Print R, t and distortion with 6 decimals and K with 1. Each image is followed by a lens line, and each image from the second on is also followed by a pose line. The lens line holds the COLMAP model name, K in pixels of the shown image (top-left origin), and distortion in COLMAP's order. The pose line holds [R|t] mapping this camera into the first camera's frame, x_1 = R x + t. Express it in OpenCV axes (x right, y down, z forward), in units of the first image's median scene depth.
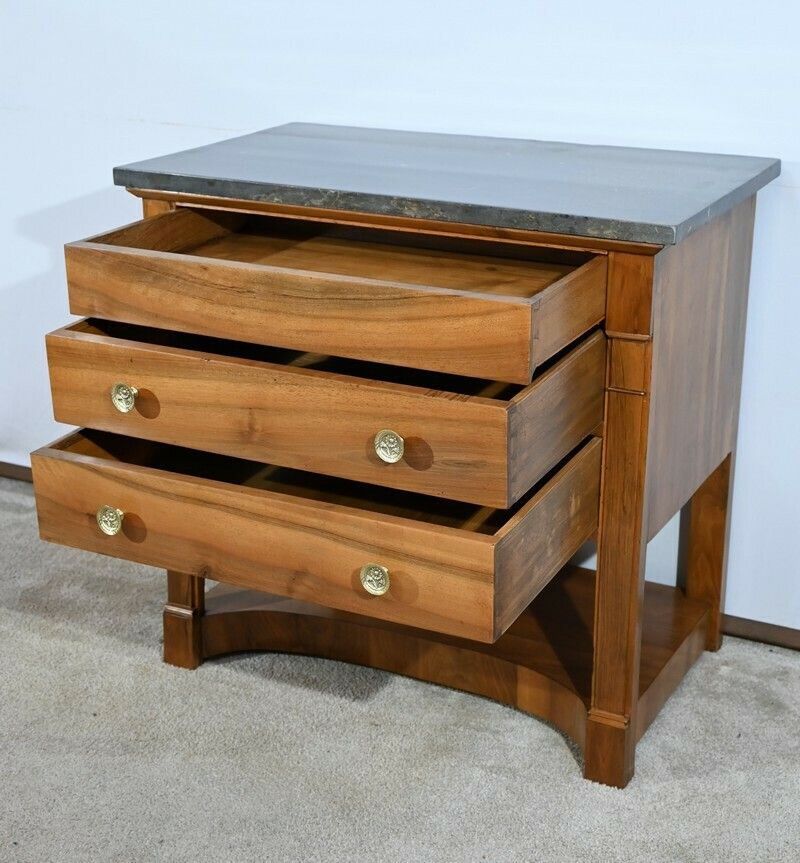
lens RADIAL K [[1491.1, 0, 396.5], [0, 1491.1, 411.2], [0, 0, 1]] dist [0.009437, 0.000000]
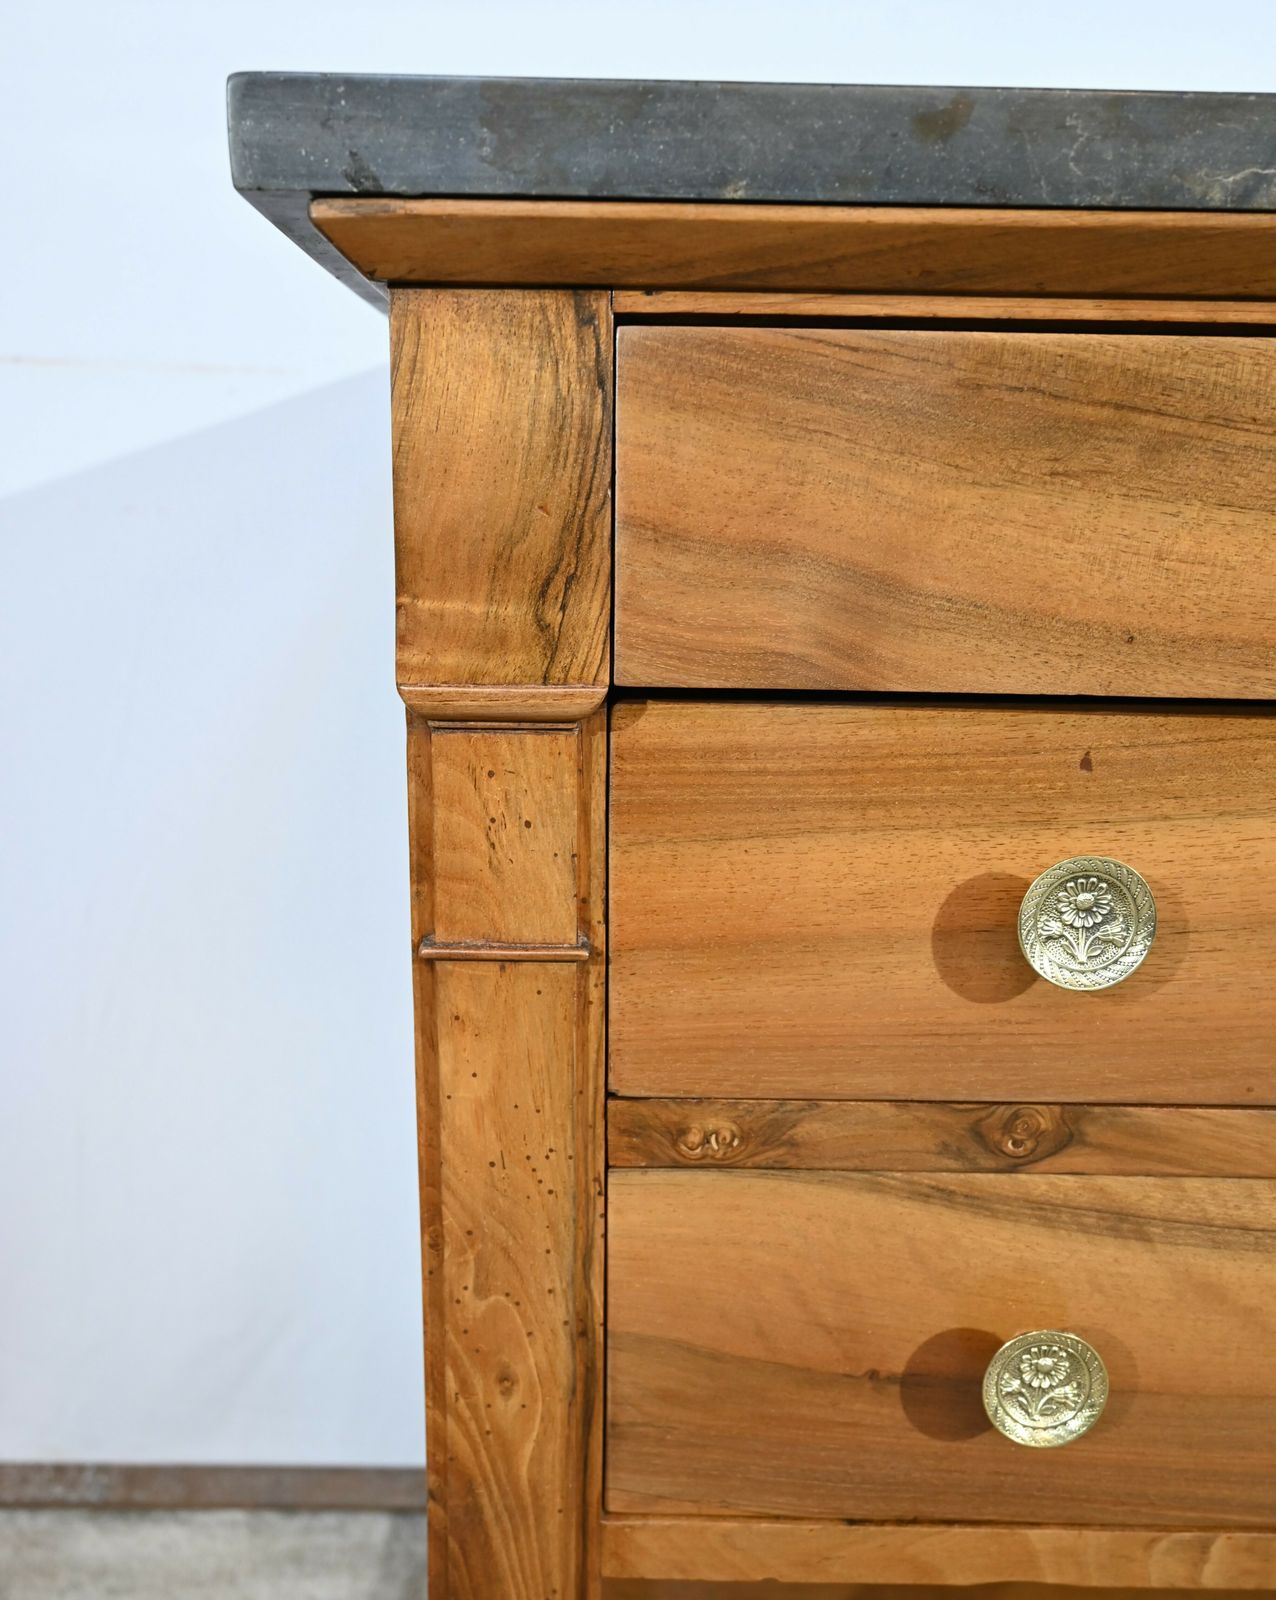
lens RADIAL K [[1441.8, 0, 635.4], [0, 1441.8, 871.3], [0, 0, 1]] dist [-0.005535, 0.014571]
pose [[0.888267, -0.093696, 0.449671, -0.237362], [0.133136, 0.989468, -0.056822, -0.061735], [-0.439610, 0.110340, 0.891385, 0.872632]]
